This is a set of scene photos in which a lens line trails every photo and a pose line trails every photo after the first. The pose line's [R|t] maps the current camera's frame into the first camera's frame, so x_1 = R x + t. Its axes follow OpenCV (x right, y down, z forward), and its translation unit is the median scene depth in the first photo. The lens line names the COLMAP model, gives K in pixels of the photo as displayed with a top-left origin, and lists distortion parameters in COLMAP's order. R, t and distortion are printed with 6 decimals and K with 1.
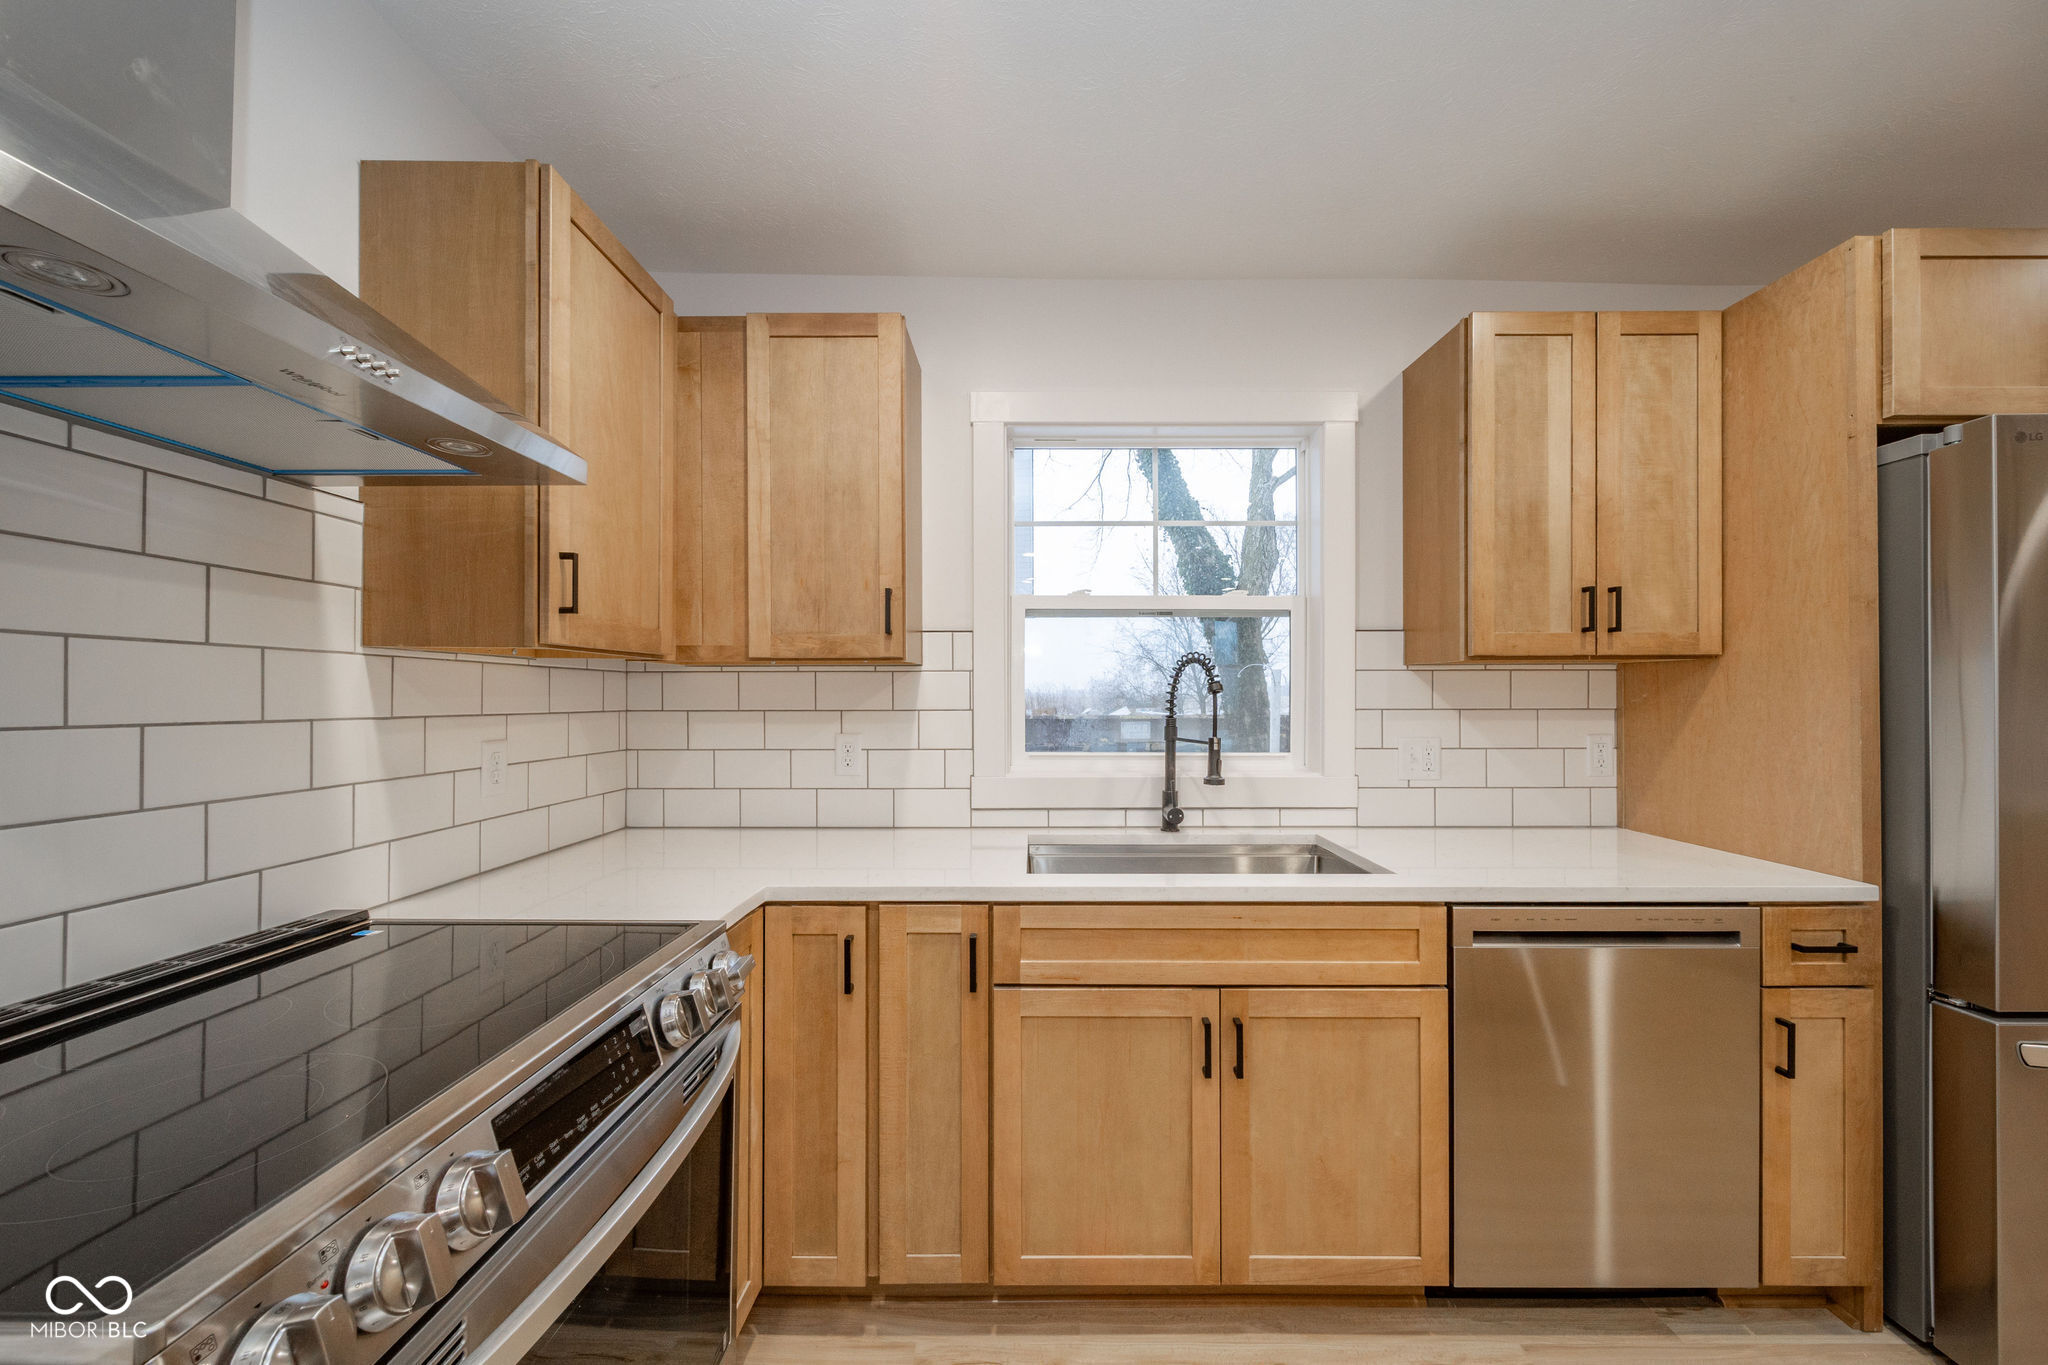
lens RADIAL K [[725.8, 0, 1023.3], [0, 725.8, 694.6], [0, 0, 1]] dist [-0.000080, -0.000012]
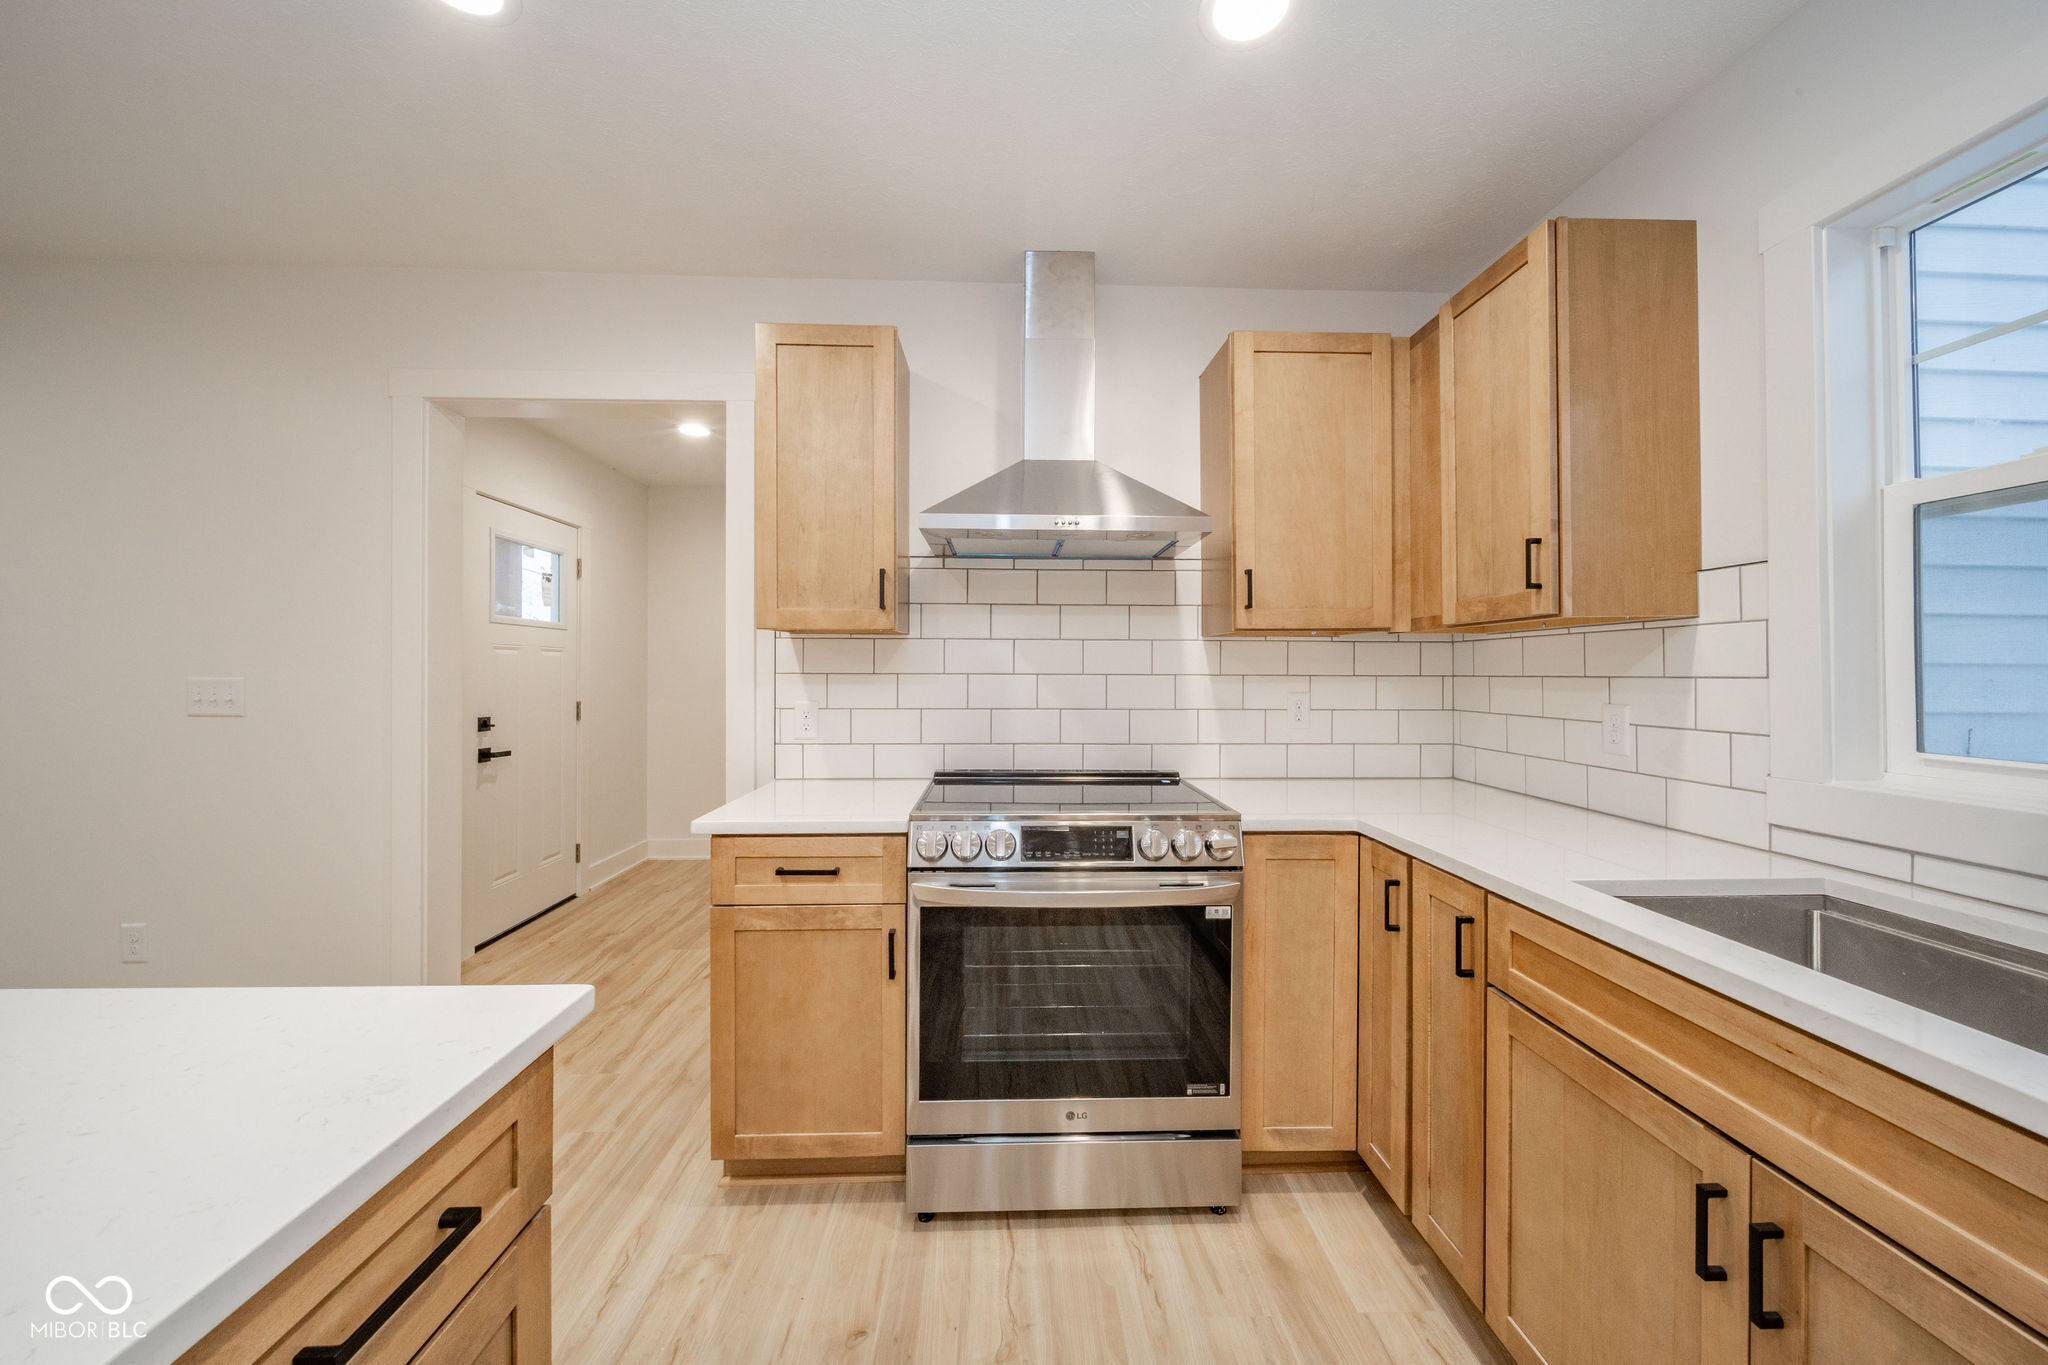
lens RADIAL K [[738.7, 0, 1030.3], [0, 738.7, 671.6], [0, 0, 1]] dist [-0.000394, -0.000009]
pose [[0.047831, 0.001246, -0.998855, 0.825048], [0.003213, 0.999994, 0.001401, 0.017756], [0.998850, -0.003277, 0.047827, 0.399849]]
